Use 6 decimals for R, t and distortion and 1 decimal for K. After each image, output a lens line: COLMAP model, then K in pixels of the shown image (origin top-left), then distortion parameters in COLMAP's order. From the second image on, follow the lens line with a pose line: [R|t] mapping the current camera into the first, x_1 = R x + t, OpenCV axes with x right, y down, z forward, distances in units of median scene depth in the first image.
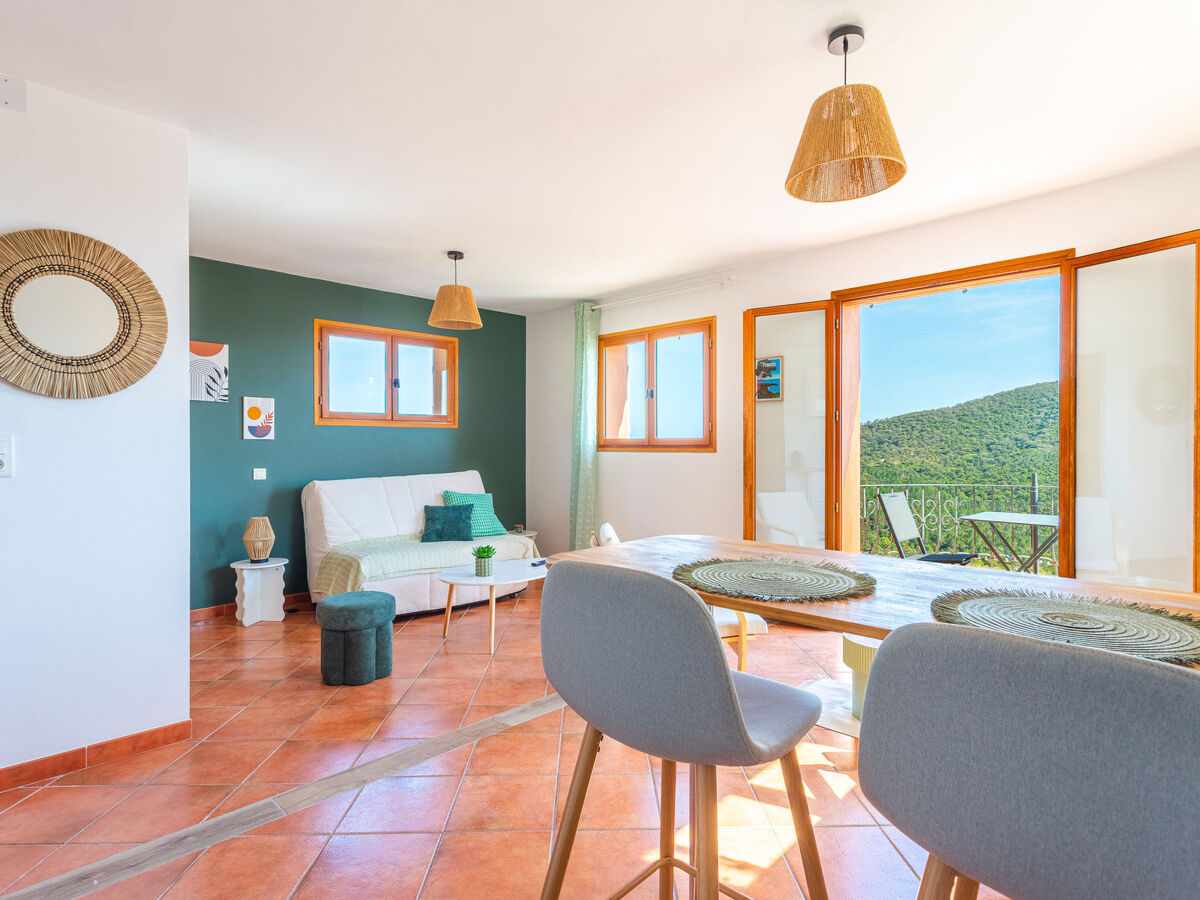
lens RADIAL K [[640.4, 0, 604.2], [0, 640.4, 451.3], [0, 0, 1]] dist [0.006341, -0.000396]
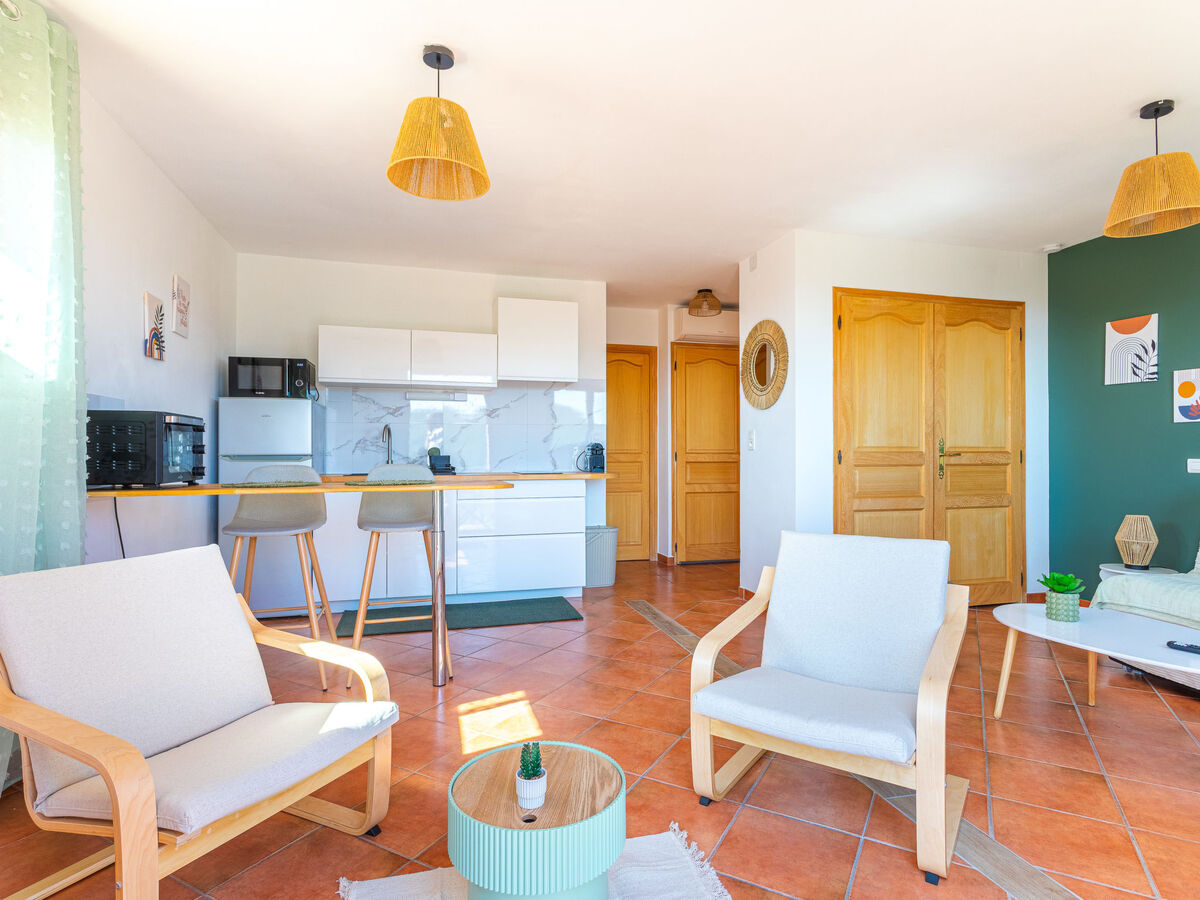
lens RADIAL K [[640.4, 0, 604.2], [0, 640.4, 451.3], [0, 0, 1]] dist [0.006341, -0.000396]
pose [[-0.505192, -0.000991, -0.863006, 0.518636], [-0.004200, 0.999990, 0.001310, 0.019856], [0.862997, 0.004286, -0.505191, 0.783948]]
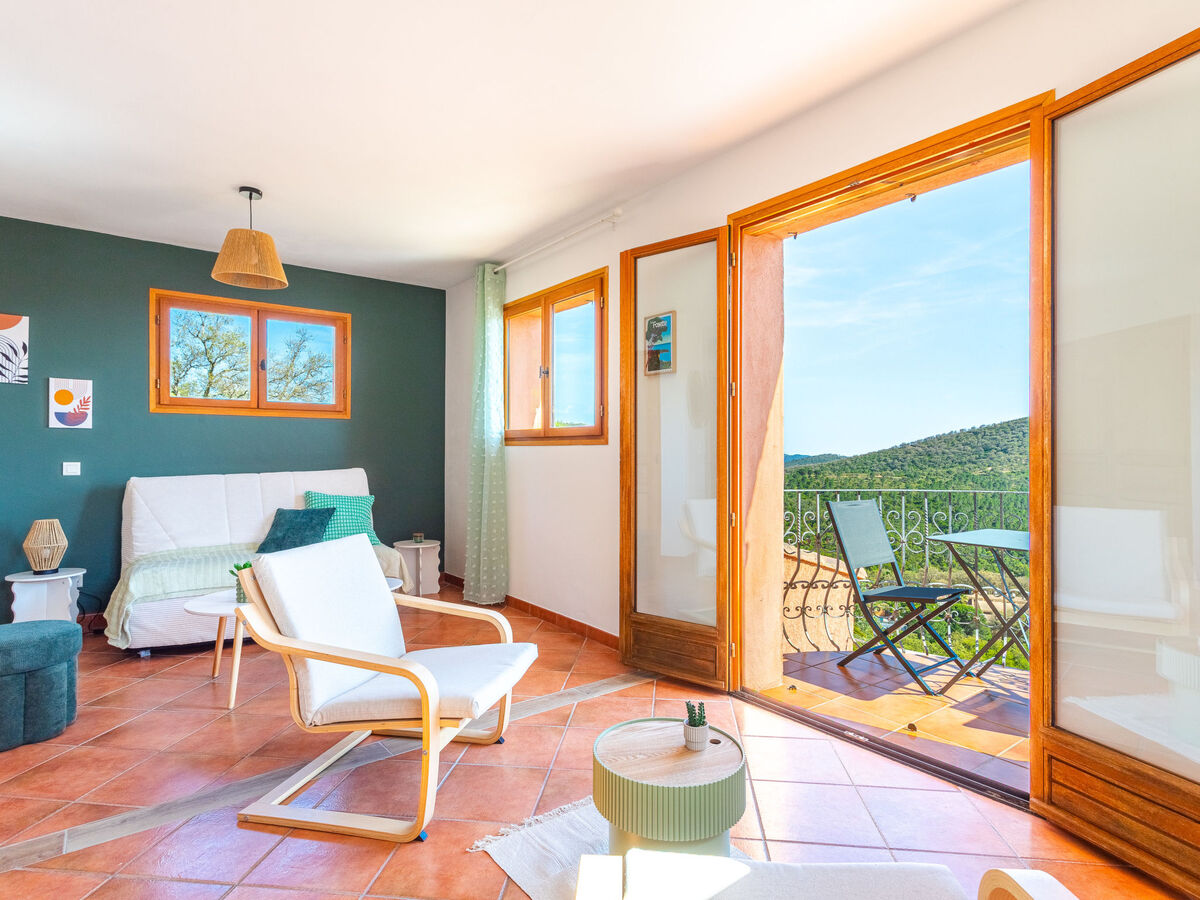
lens RADIAL K [[640.4, 0, 604.2], [0, 640.4, 451.3], [0, 0, 1]] dist [0.006341, -0.000396]
pose [[0.991239, 0.002679, -0.132050, 0.280213], [-0.004002, 0.999944, -0.009752, 0.017871], [0.132017, 0.010195, 0.991195, 0.251134]]
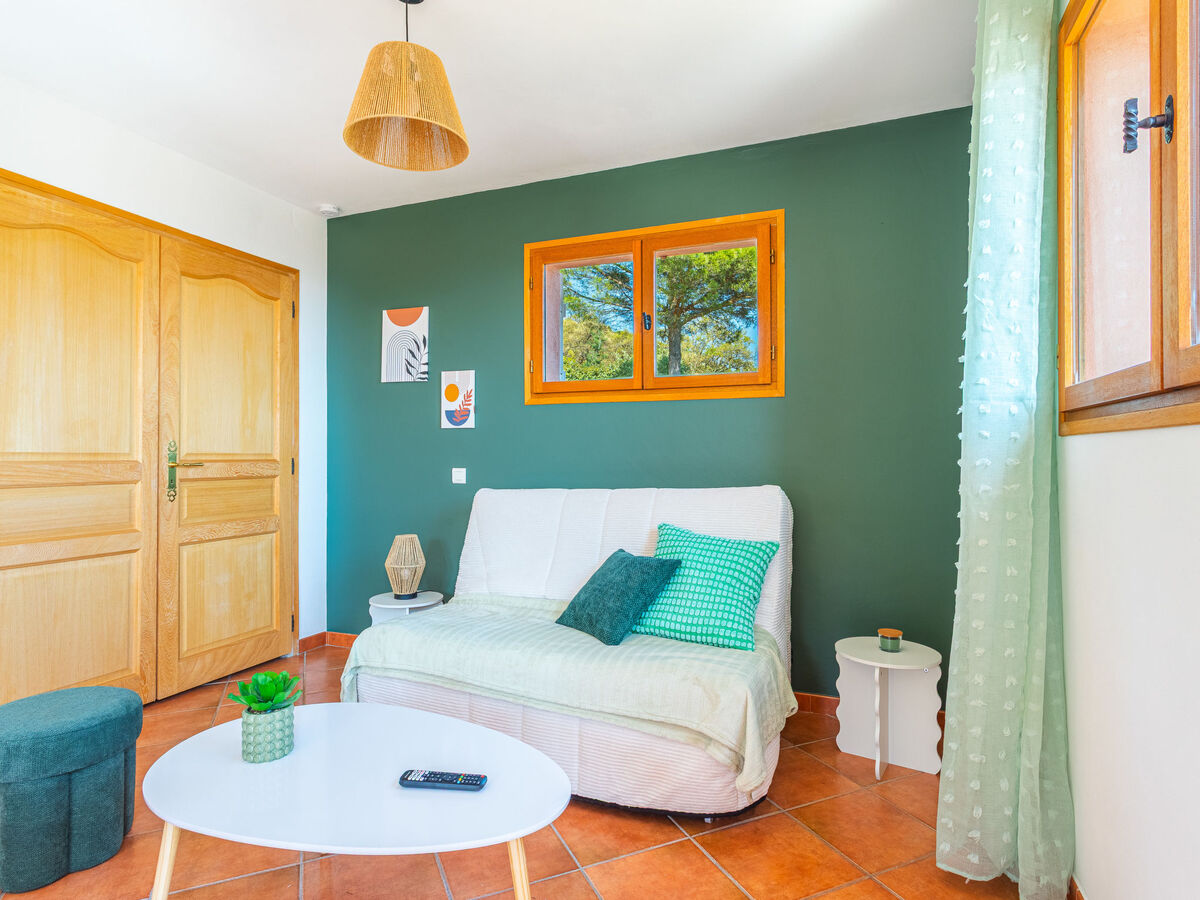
lens RADIAL K [[640.4, 0, 604.2], [0, 640.4, 451.3], [0, 0, 1]] dist [0.006341, -0.000396]
pose [[0.402673, -0.004798, -0.915331, 0.199455], [-0.006403, 0.999947, -0.008058, 0.012729], [0.915321, 0.009106, 0.402621, 0.870368]]
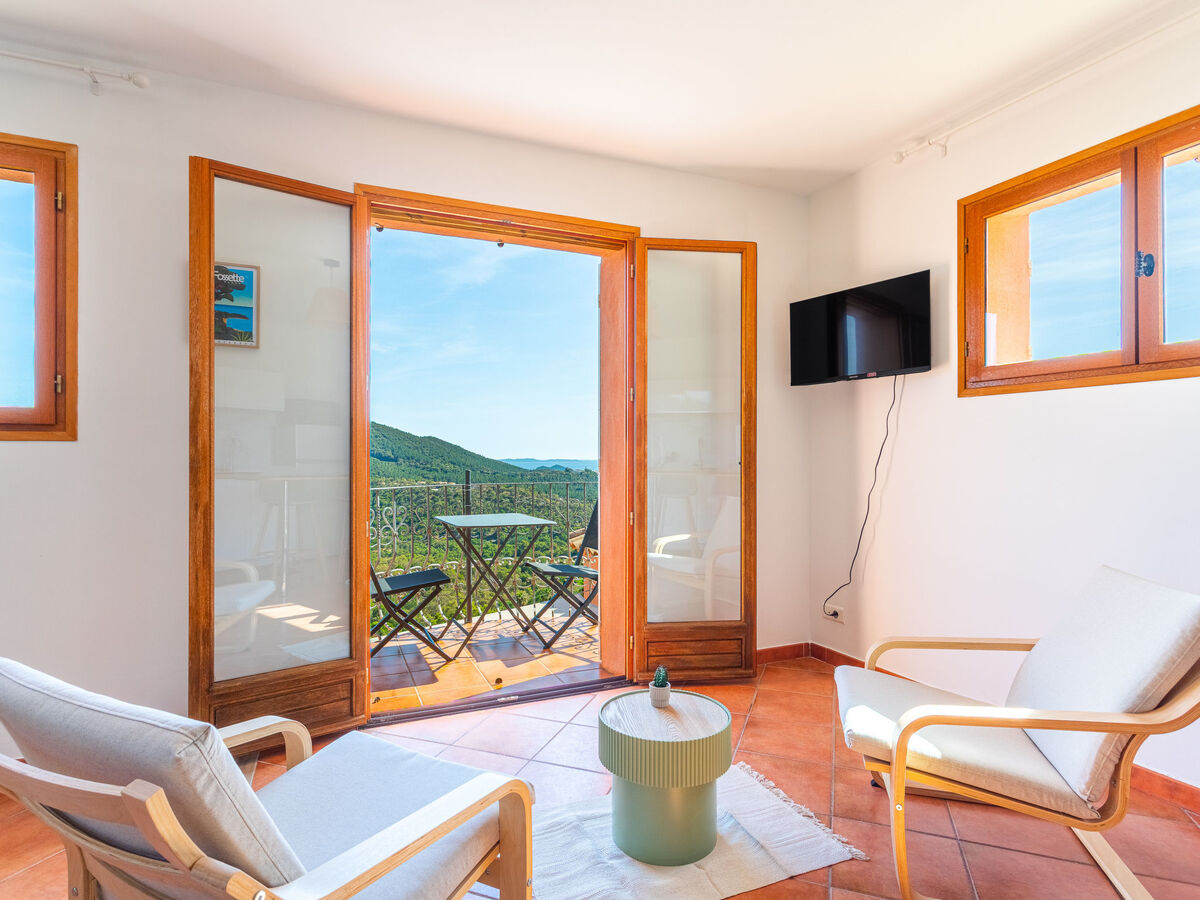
lens RADIAL K [[639.5, 0, 600.9], [0, 639.5, 452.9], [0, 0, 1]] dist [0.002456, 0.001238]
pose [[0.372077, 0.004228, 0.928192, -0.117702], [0.004745, 0.999968, -0.006457, 0.015982], [-0.928190, 0.006807, 0.372045, 0.491990]]
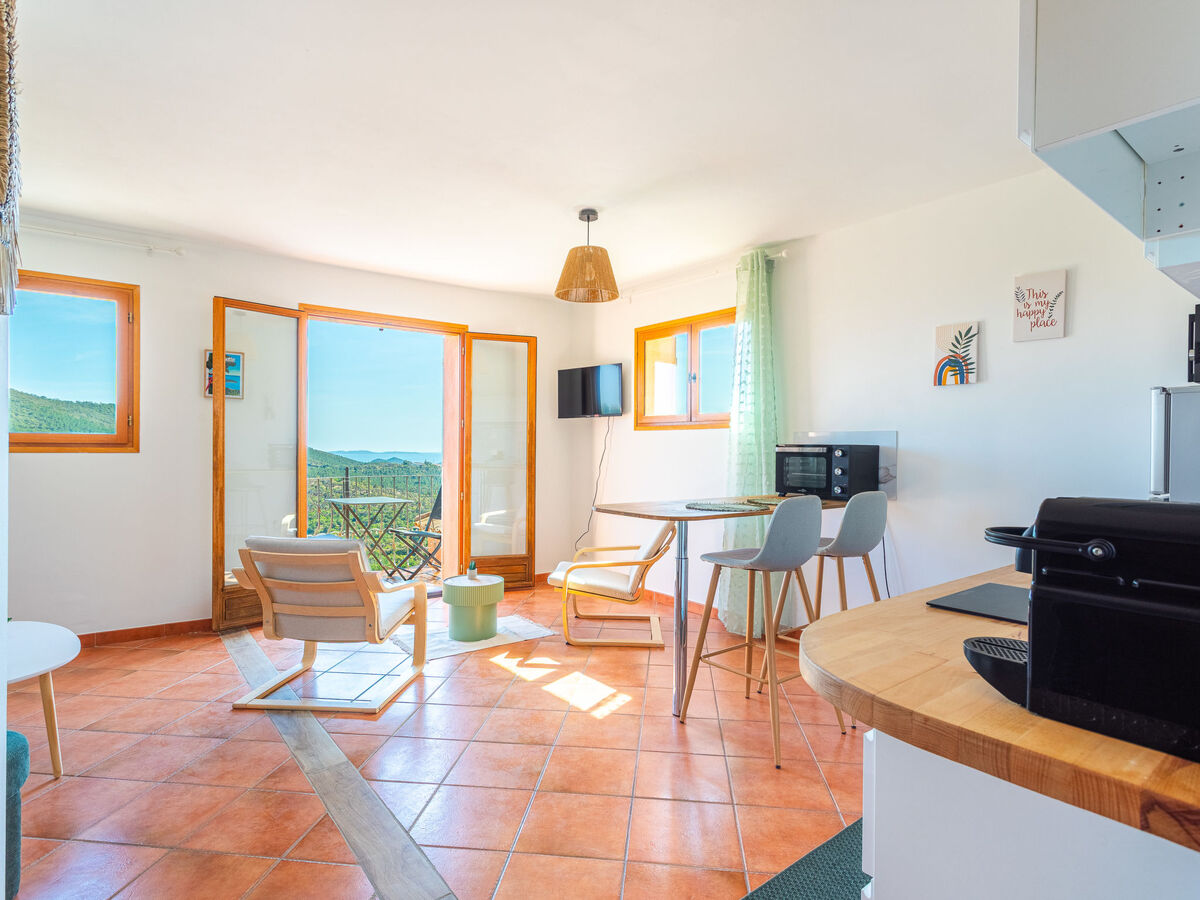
lens RADIAL K [[639.5, 0, 600.9], [0, 639.5, 452.9], [0, 0, 1]] dist [0.002456, 0.001238]
pose [[0.136740, -0.004731, 0.990596, -0.574529], [-0.001789, 0.999986, 0.005022, -0.002958], [-0.990605, -0.002459, 0.136729, 0.312907]]
